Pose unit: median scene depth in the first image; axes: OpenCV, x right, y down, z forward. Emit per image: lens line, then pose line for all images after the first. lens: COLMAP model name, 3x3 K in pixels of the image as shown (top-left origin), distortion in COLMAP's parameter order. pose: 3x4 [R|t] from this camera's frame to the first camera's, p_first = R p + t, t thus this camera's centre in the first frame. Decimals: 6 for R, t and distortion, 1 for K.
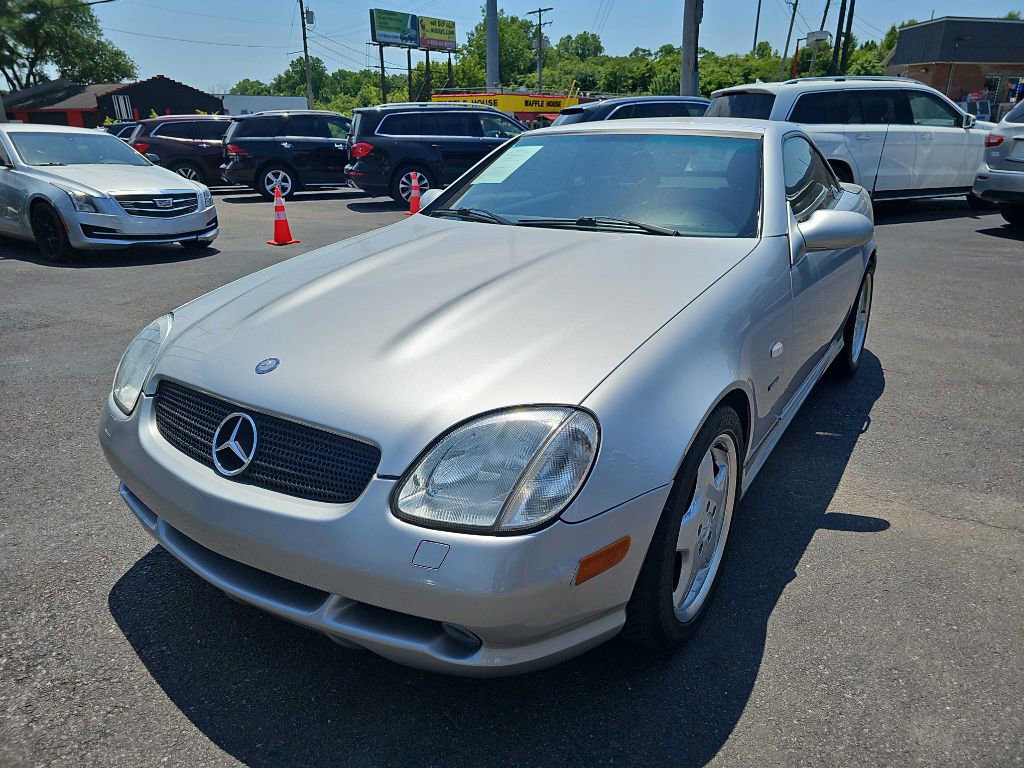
lens RADIAL K [[681.4, 0, 513.1], [0, 681.4, 378.8], [0, 0, 1]] dist [0.039598, -0.027190]
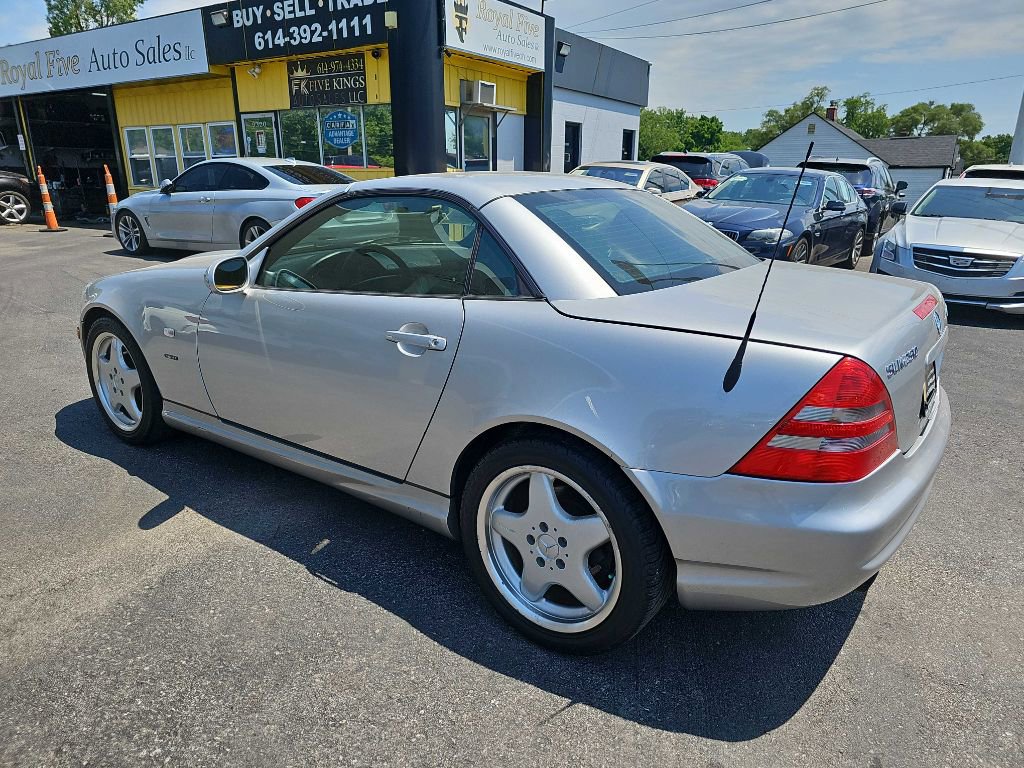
lens RADIAL K [[681.4, 0, 512.3], [0, 681.4, 388.3], [0, 0, 1]] dist [0.039598, -0.027190]
pose [[-0.050830, 0.300489, -0.952430, 0.220193], [-0.357107, 0.885144, 0.298319, -0.078052], [0.932679, 0.355283, 0.062315, 0.205805]]
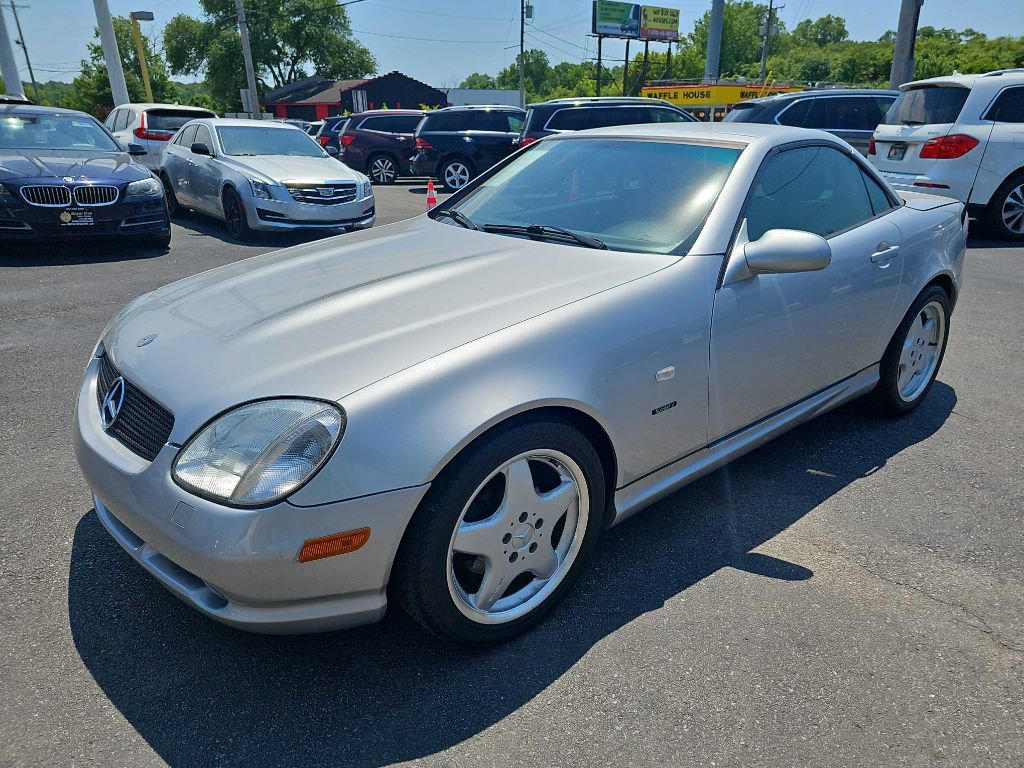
lens RADIAL K [[681.4, 0, 522.6], [0, 681.4, 395.5], [0, 0, 1]] dist [0.039598, -0.027190]
pose [[0.960254, 0.110328, -0.256399, 0.056276], [-0.102508, 0.993771, 0.043707, -0.004158], [0.259624, -0.015687, 0.965582, 0.002373]]
